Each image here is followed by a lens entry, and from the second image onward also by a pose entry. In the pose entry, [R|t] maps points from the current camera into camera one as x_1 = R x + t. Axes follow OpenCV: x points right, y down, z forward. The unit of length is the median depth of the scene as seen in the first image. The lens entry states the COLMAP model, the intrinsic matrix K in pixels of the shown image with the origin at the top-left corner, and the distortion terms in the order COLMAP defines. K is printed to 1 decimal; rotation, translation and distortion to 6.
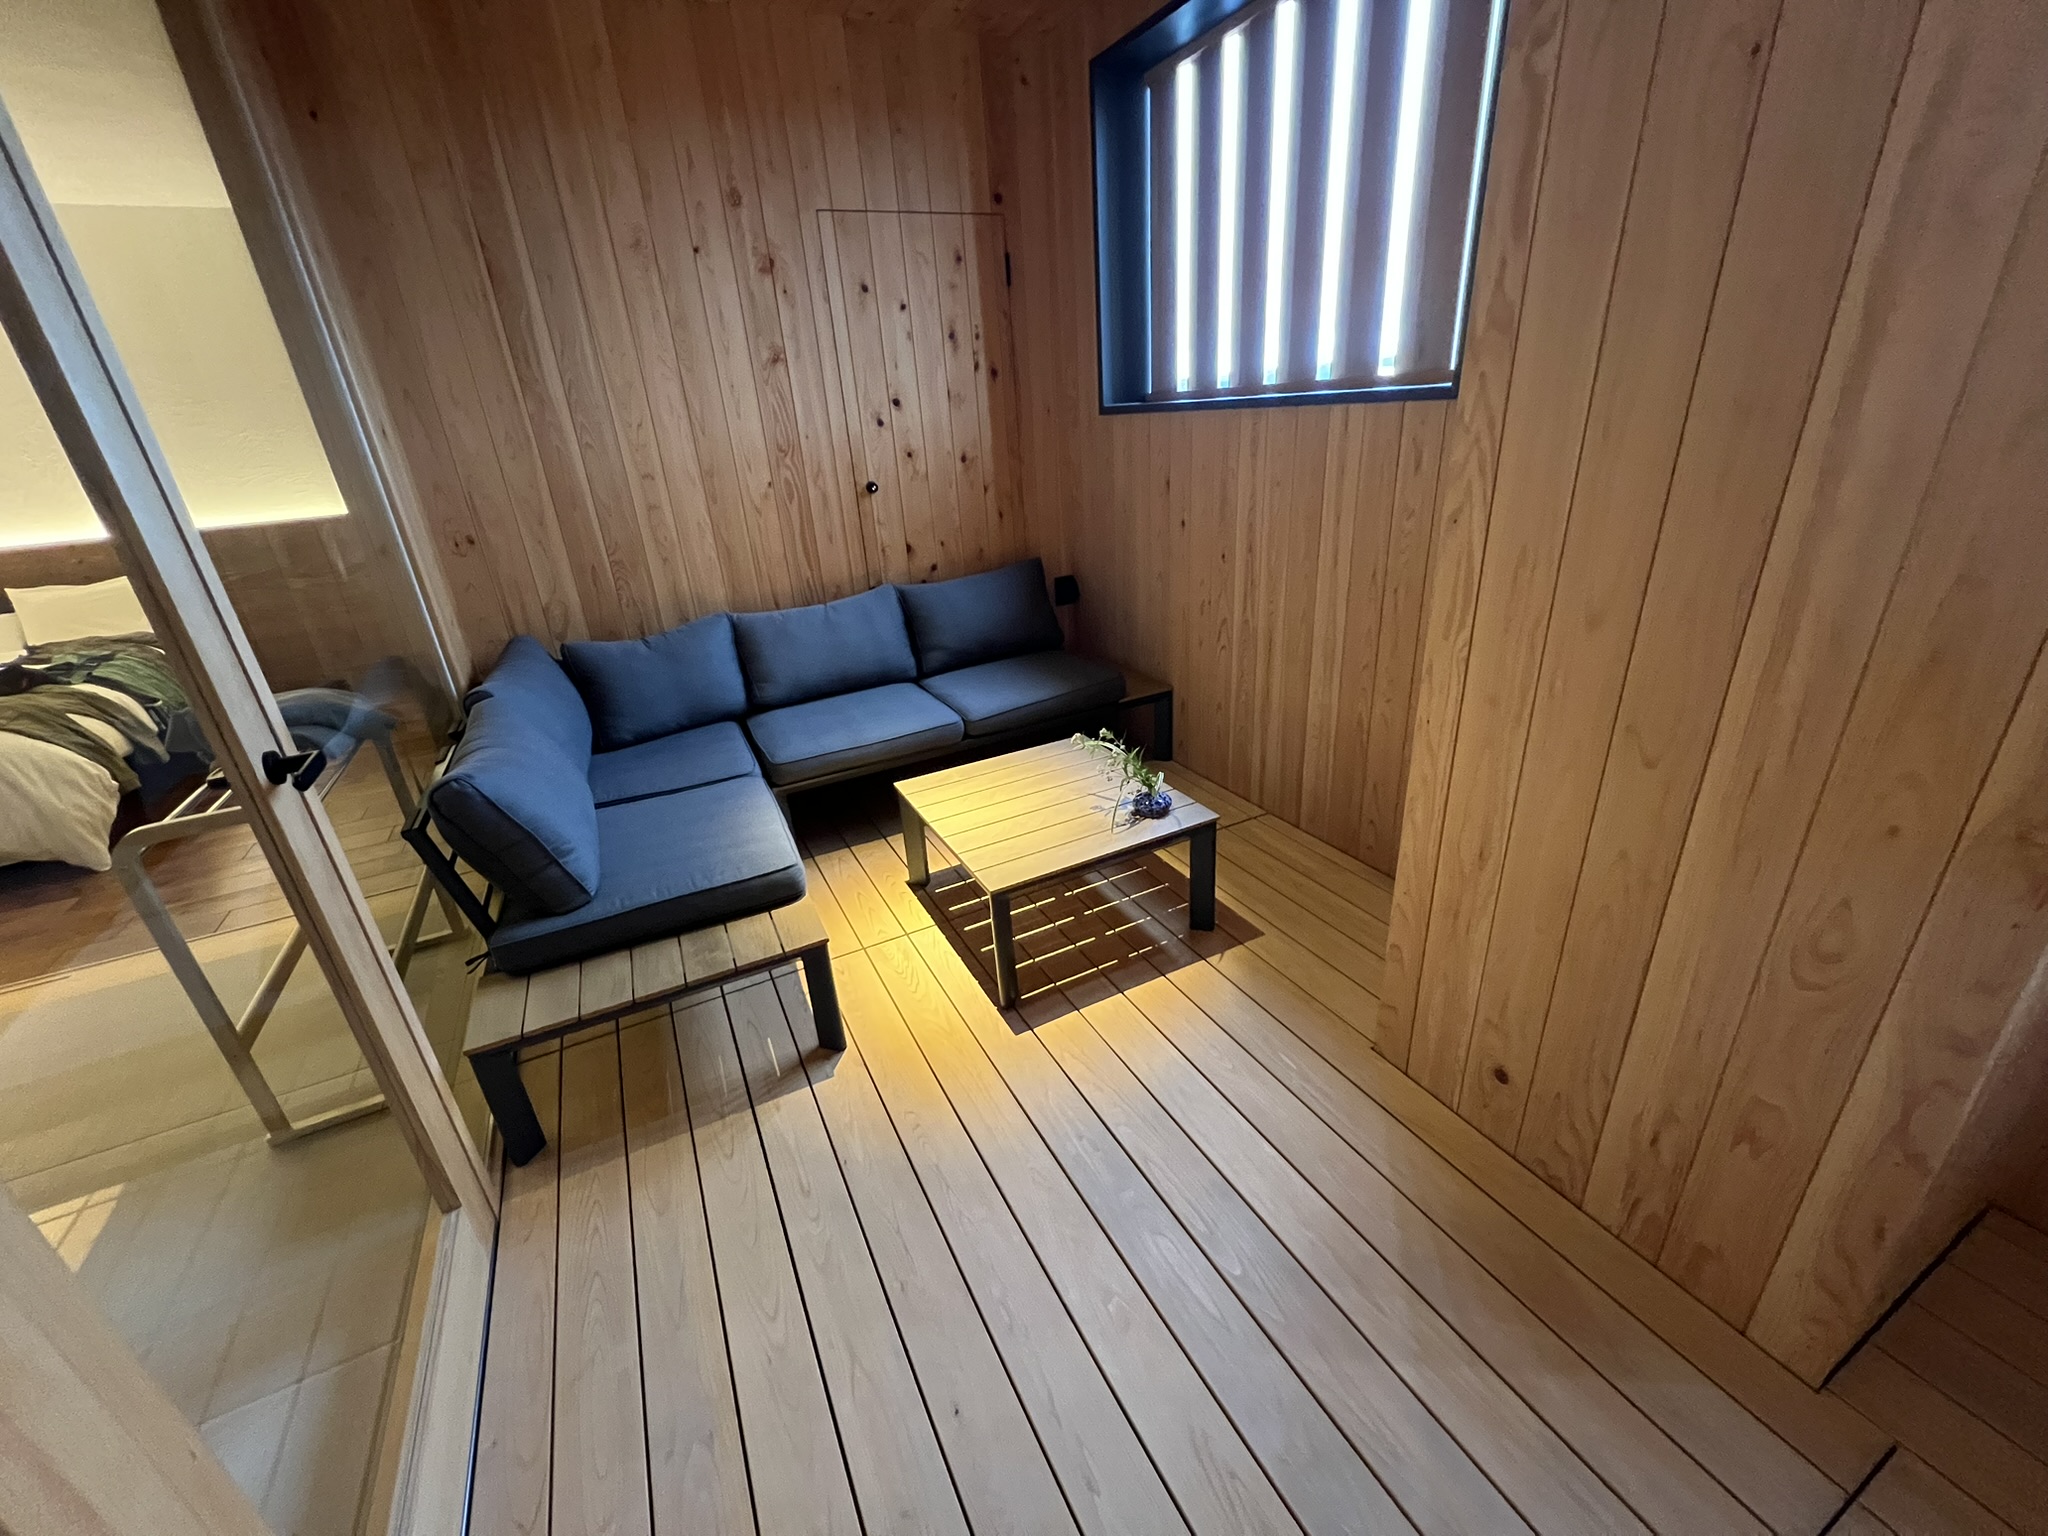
lens RADIAL K [[822.9, 0, 1019.9], [0, 822.9, 759.7], [0, 0, 1]] dist [-0.002069, -0.000197]
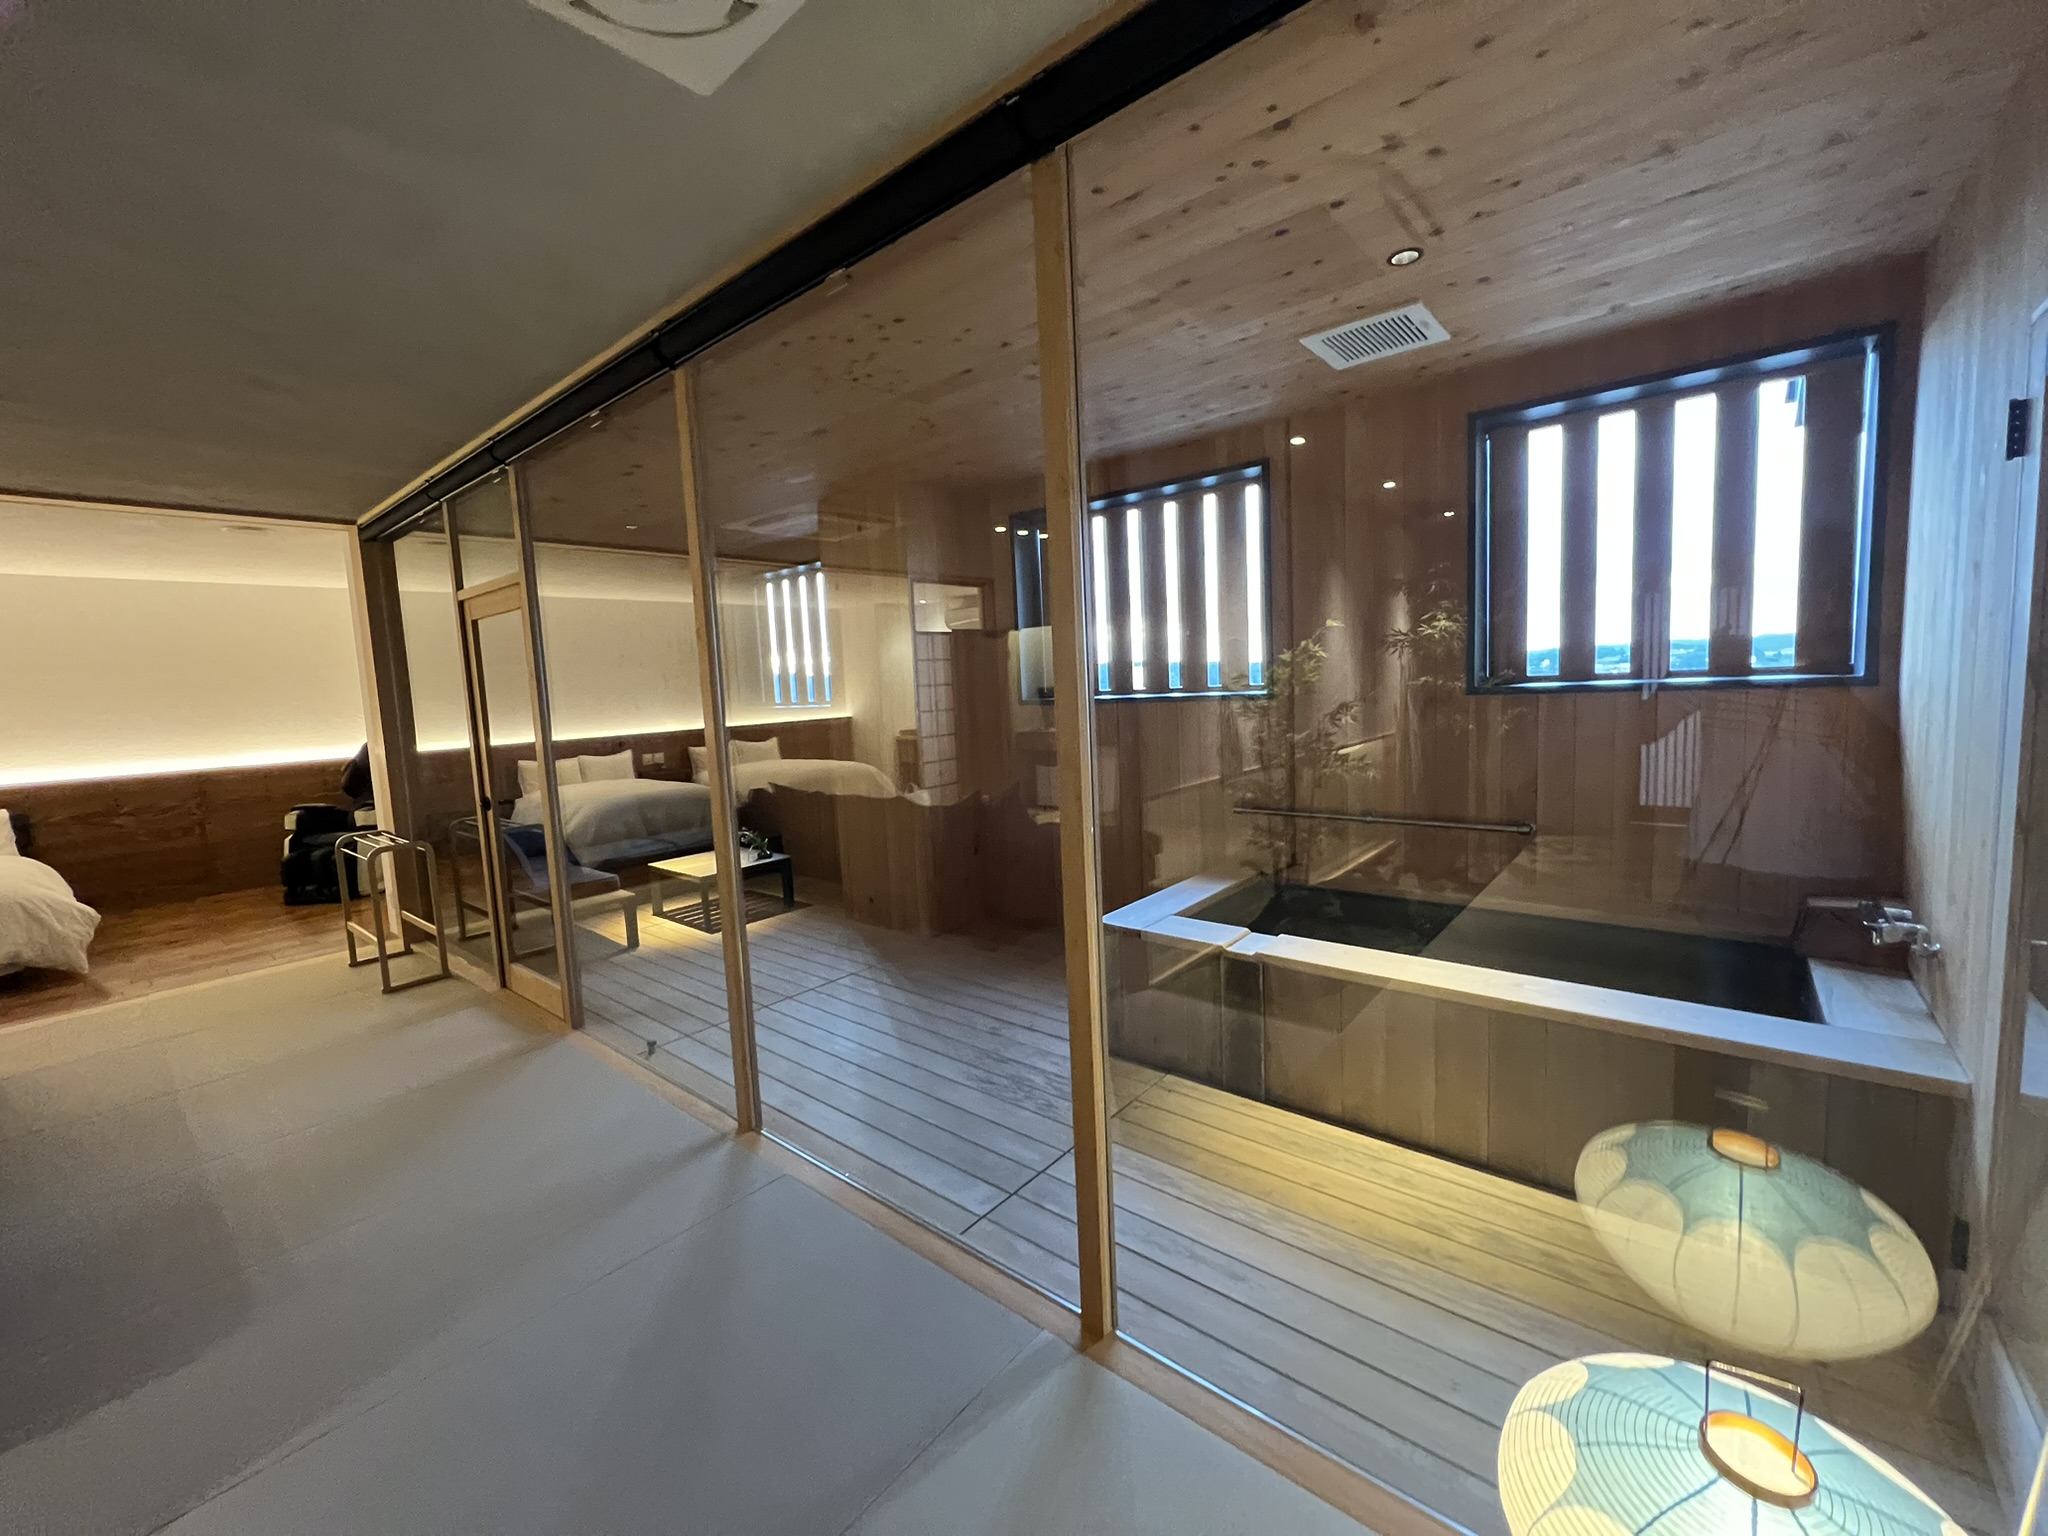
lens RADIAL K [[822.9, 0, 1019.9], [0, 822.9, 759.7], [0, 0, 1]] dist [-0.002069, -0.000197]
pose [[0.922413, -0.007549, 0.386132, -0.071761], [0.136496, 0.941655, -0.307661, 0.491352], [-0.361280, 0.336496, 0.869625, -1.175817]]
